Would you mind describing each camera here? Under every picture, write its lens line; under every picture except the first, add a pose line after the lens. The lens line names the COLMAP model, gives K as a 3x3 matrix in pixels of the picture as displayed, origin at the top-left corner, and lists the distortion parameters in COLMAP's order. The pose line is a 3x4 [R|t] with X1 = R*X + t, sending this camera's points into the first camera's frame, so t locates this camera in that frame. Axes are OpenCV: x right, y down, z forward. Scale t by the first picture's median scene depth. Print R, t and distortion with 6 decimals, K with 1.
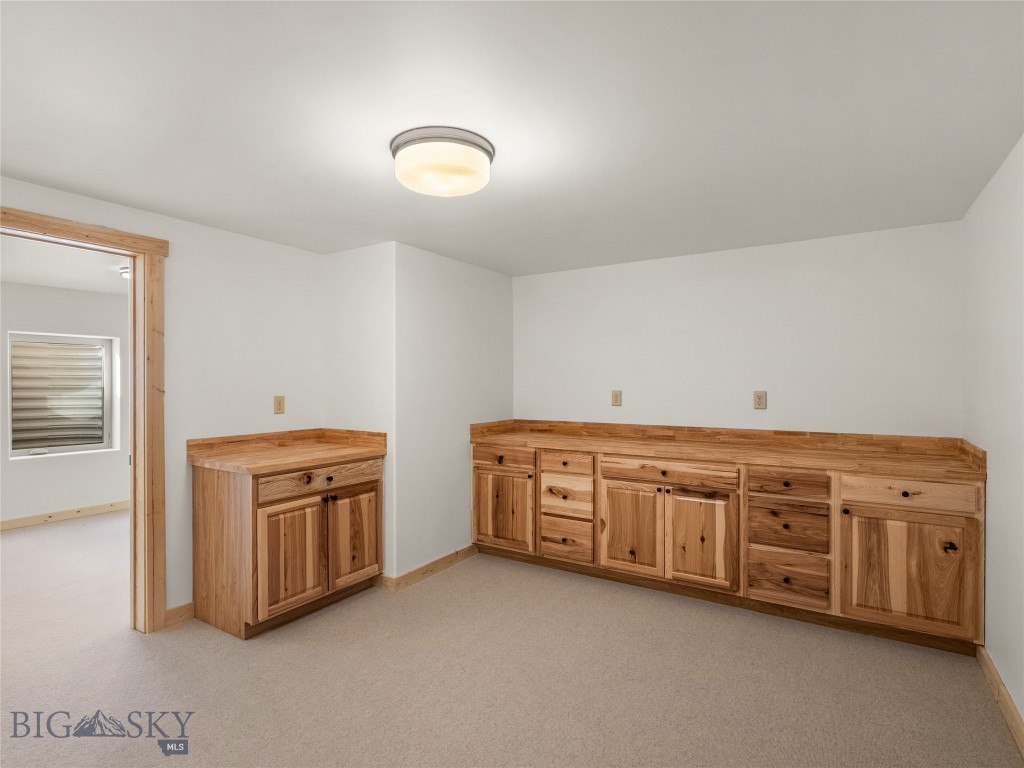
lens RADIAL K [[527.7, 0, 511.9], [0, 527.7, 387.7], [0, 0, 1]] dist [-0.008471, 0.002657]
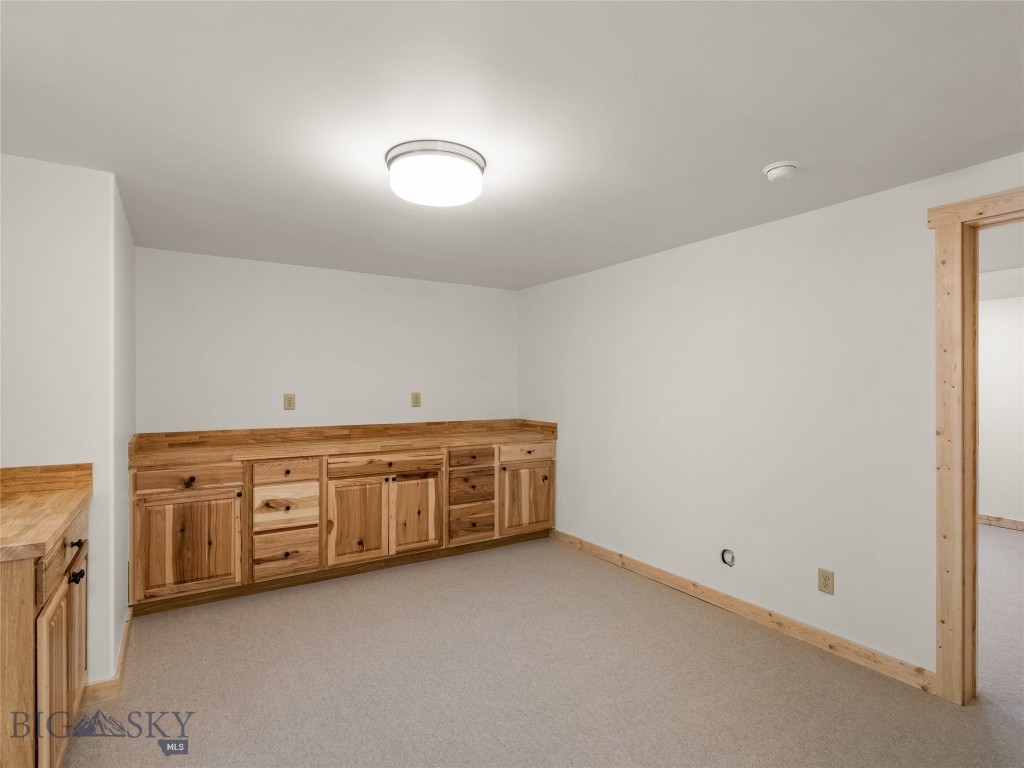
lens RADIAL K [[527.7, 0, 513.1], [0, 527.7, 382.2], [0, 0, 1]] dist [-0.008471, 0.002657]
pose [[0.415849, 0.006415, 0.909411, -0.632920], [0.005941, 0.999935, -0.009771, -0.005161], [-0.909414, 0.009466, 0.415784, 0.262978]]
